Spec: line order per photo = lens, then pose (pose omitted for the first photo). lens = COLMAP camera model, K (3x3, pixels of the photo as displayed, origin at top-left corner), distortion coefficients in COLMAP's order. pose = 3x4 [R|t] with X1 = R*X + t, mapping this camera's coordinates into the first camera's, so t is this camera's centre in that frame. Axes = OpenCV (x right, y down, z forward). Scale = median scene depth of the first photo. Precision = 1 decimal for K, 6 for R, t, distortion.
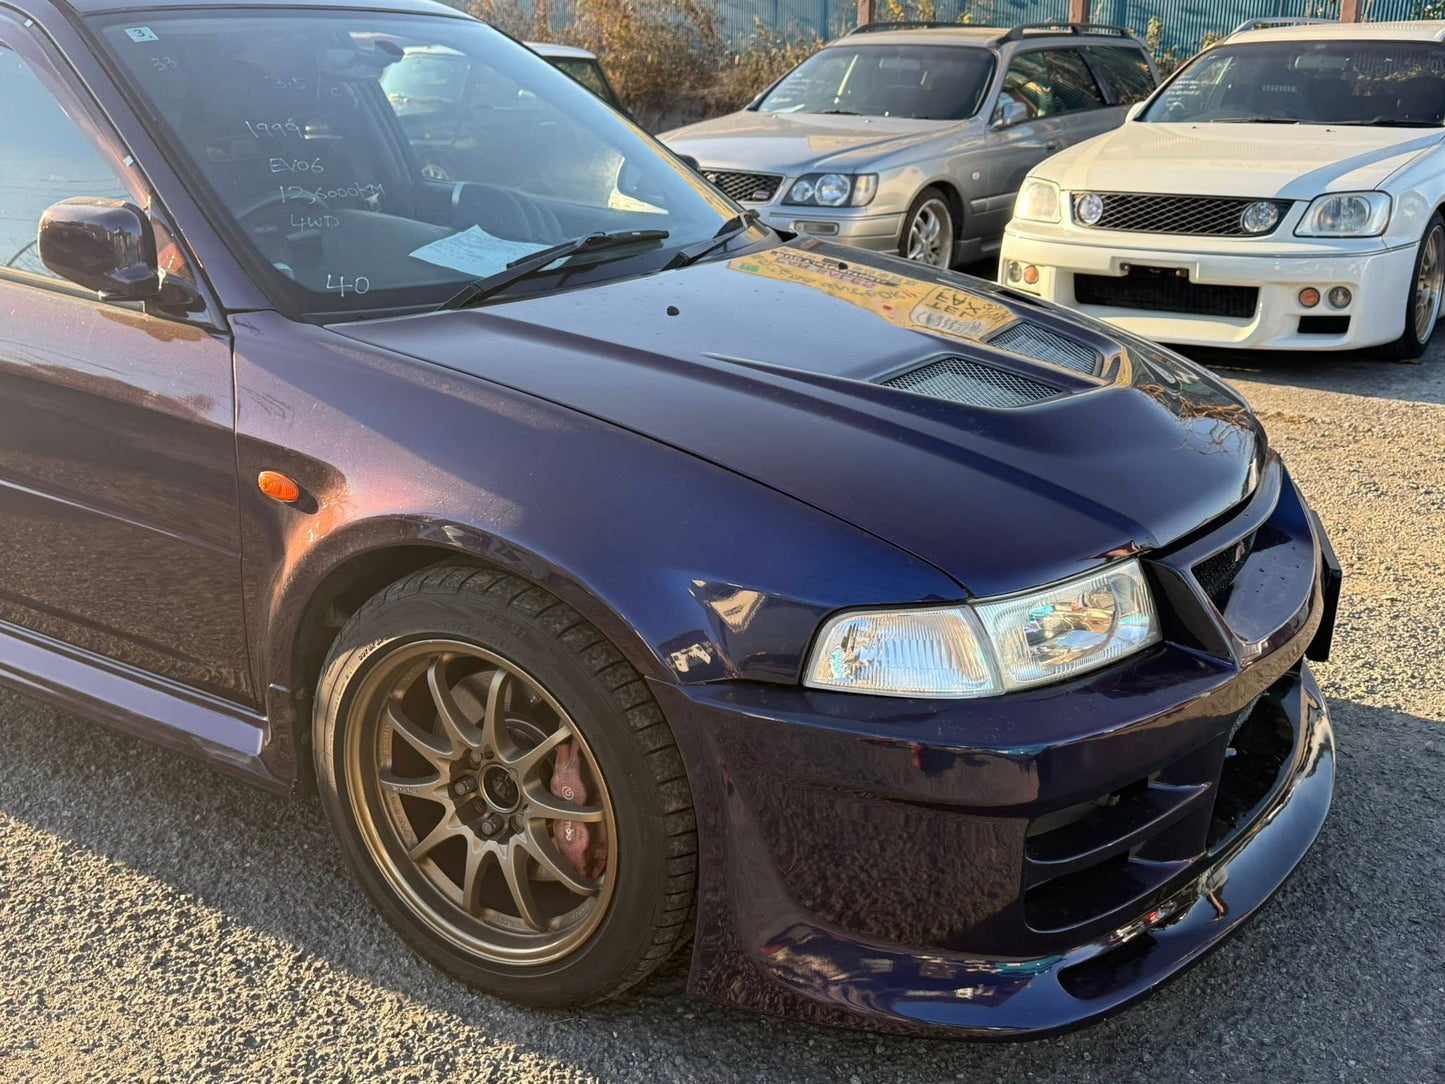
lens RADIAL K [[1408.7, 0, 722.5], [0, 1408.7, 542.0], [0, 0, 1]] dist [0.159255, -0.310057]
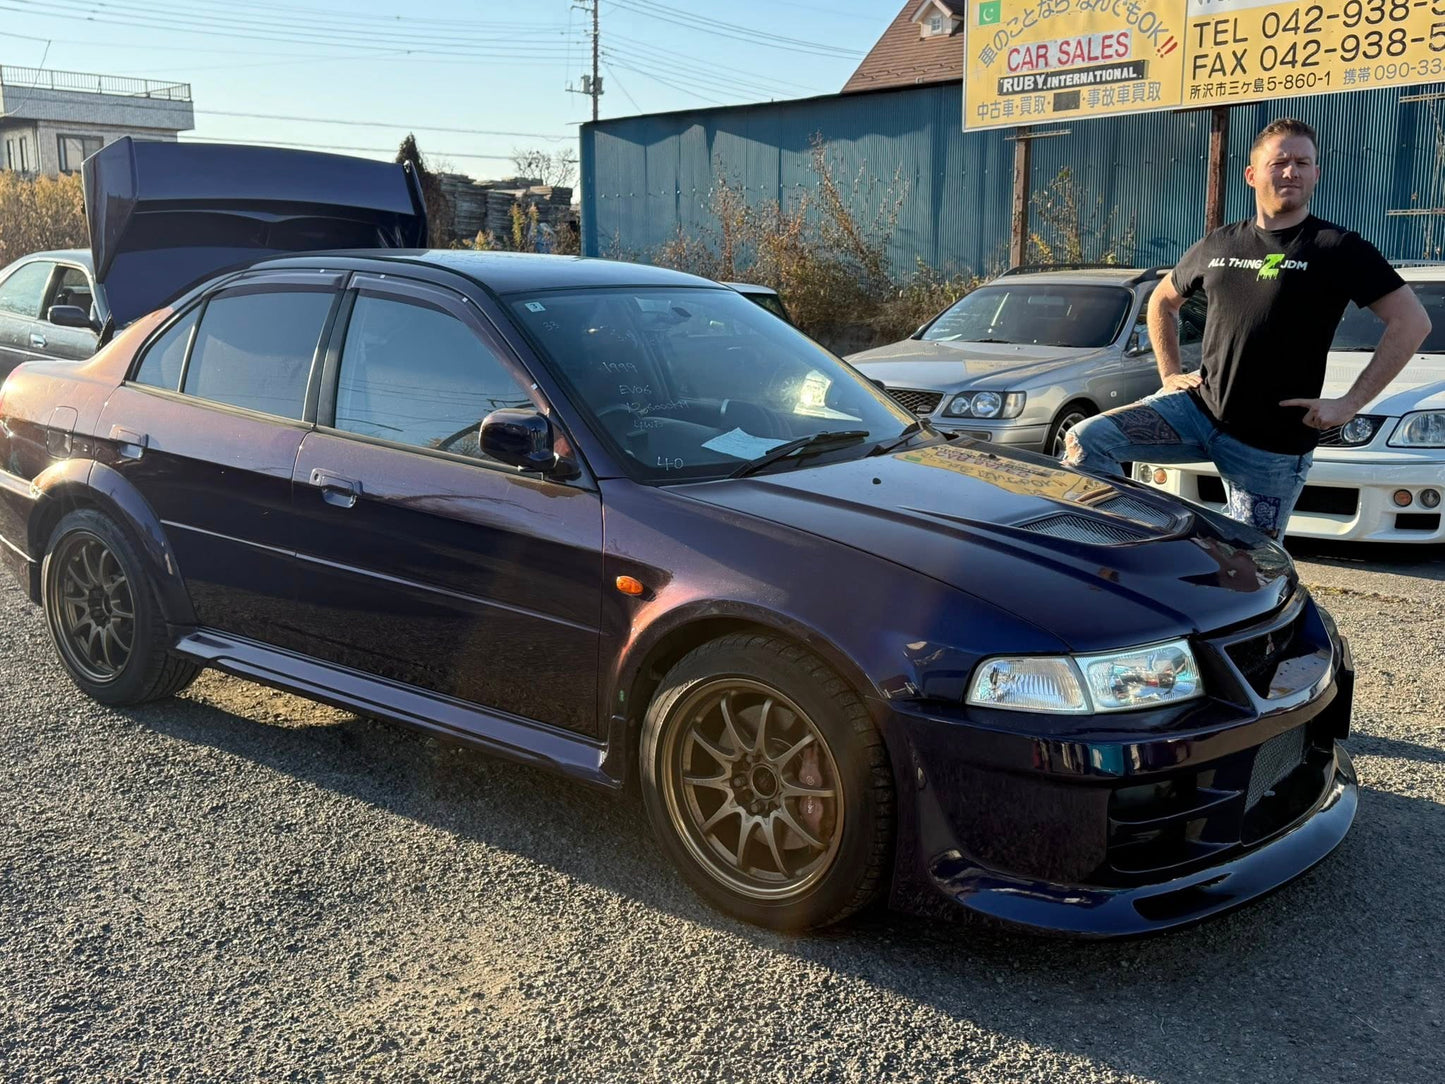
lens RADIAL K [[1408.7, 0, 722.5], [0, 1408.7, 542.0], [0, 0, 1]] dist [0.159255, -0.310057]
pose [[0.994109, 0.015860, -0.107218, -0.033663], [-0.031280, 0.989126, -0.143704, 0.114163], [0.103773, 0.146211, 0.983796, -0.456588]]
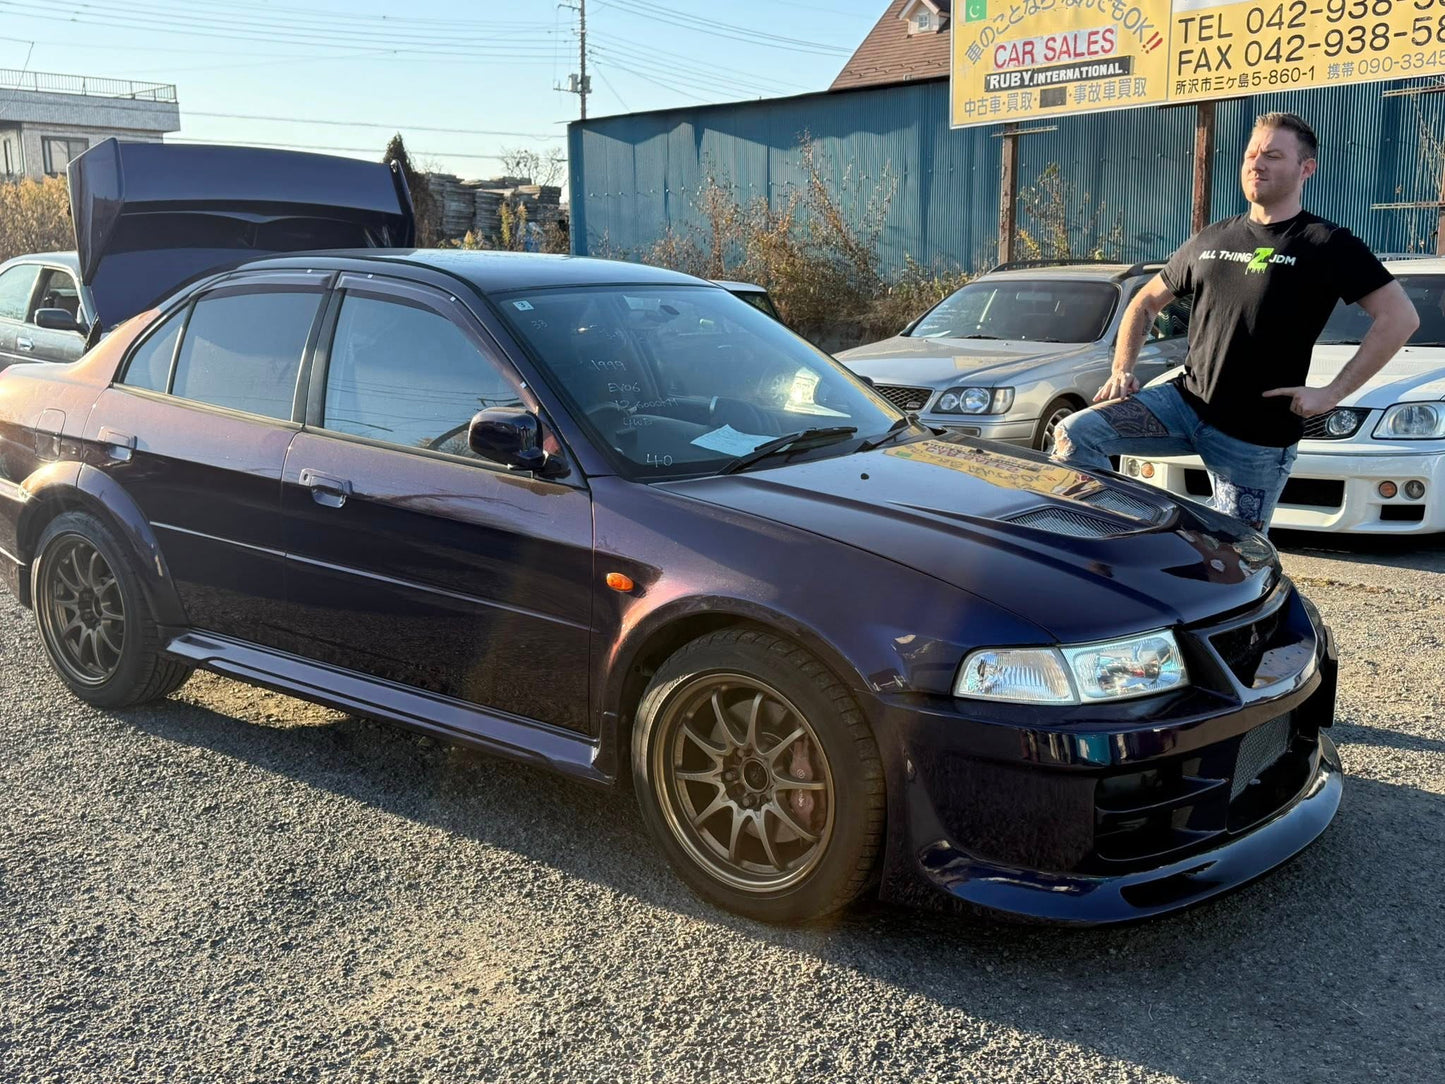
lens RADIAL K [[1408.8, 0, 730.7], [0, 1408.8, 545.0], [0, 0, 1]] dist [0.157734, -0.304680]
pose [[0.995324, 0.007147, -0.096329, -0.029735], [-0.020747, 0.989802, -0.140931, 0.117651], [0.094340, 0.142270, 0.985322, -0.463713]]
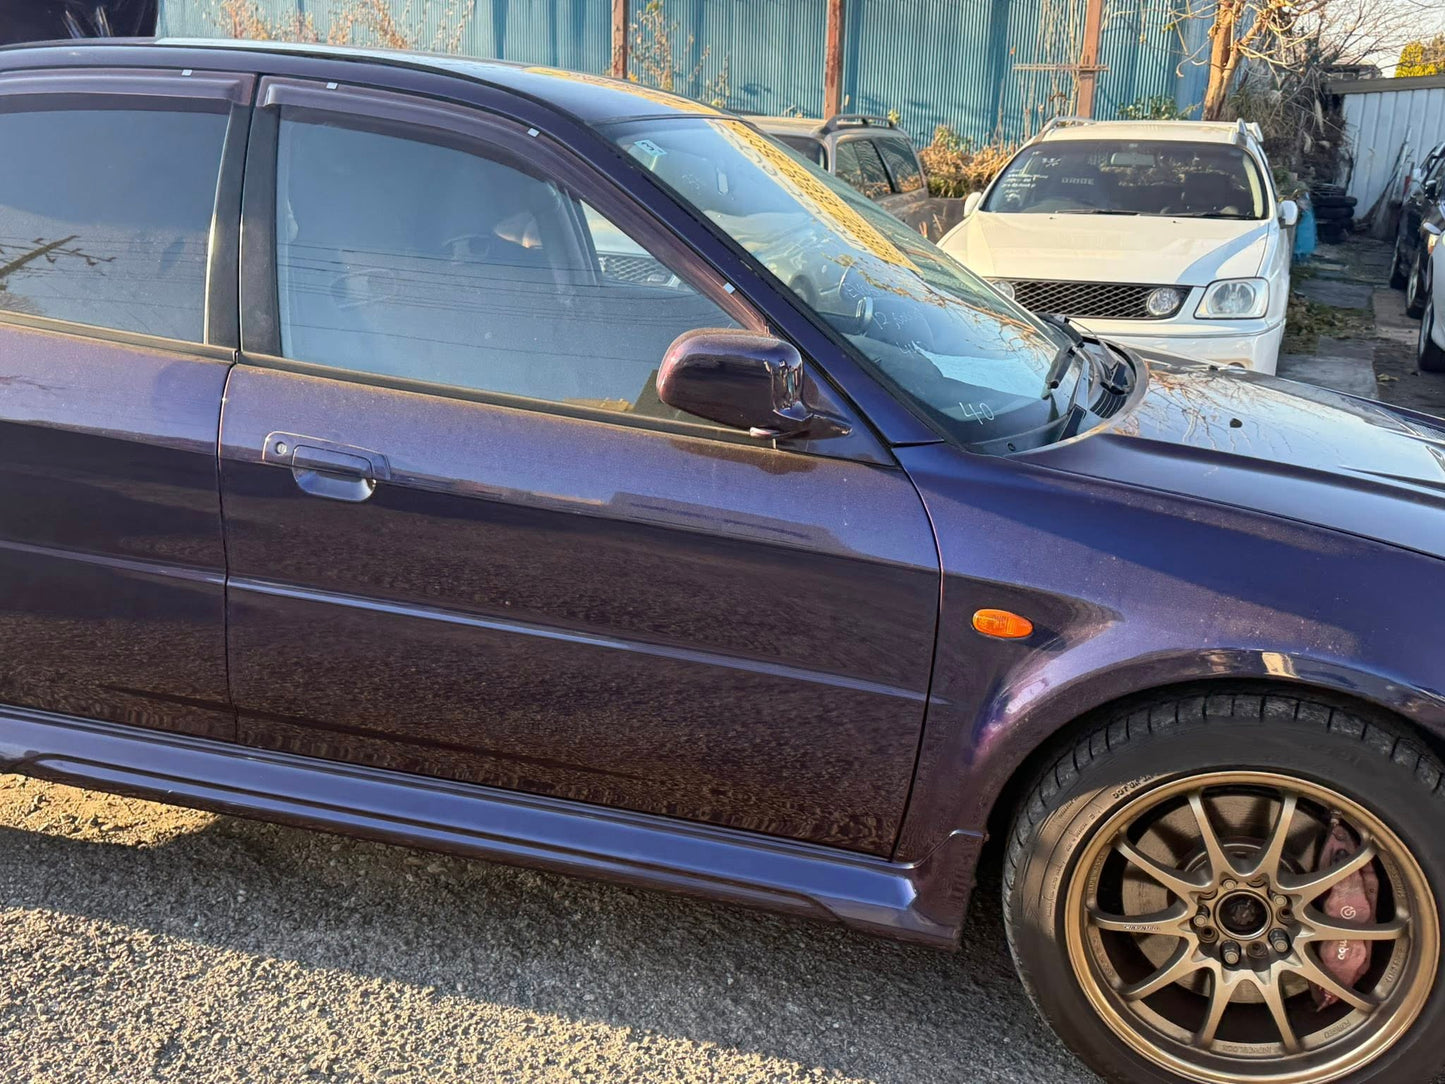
lens RADIAL K [[1411.7, 0, 701.4], [0, 1411.7, 548.7], [0, 0, 1]] dist [0.159826, -0.343947]
pose [[0.960592, -0.053904, 0.272684, -0.643123], [0.064626, 0.997444, -0.030486, -0.061924], [-0.270343, 0.046907, 0.961621, 0.107154]]
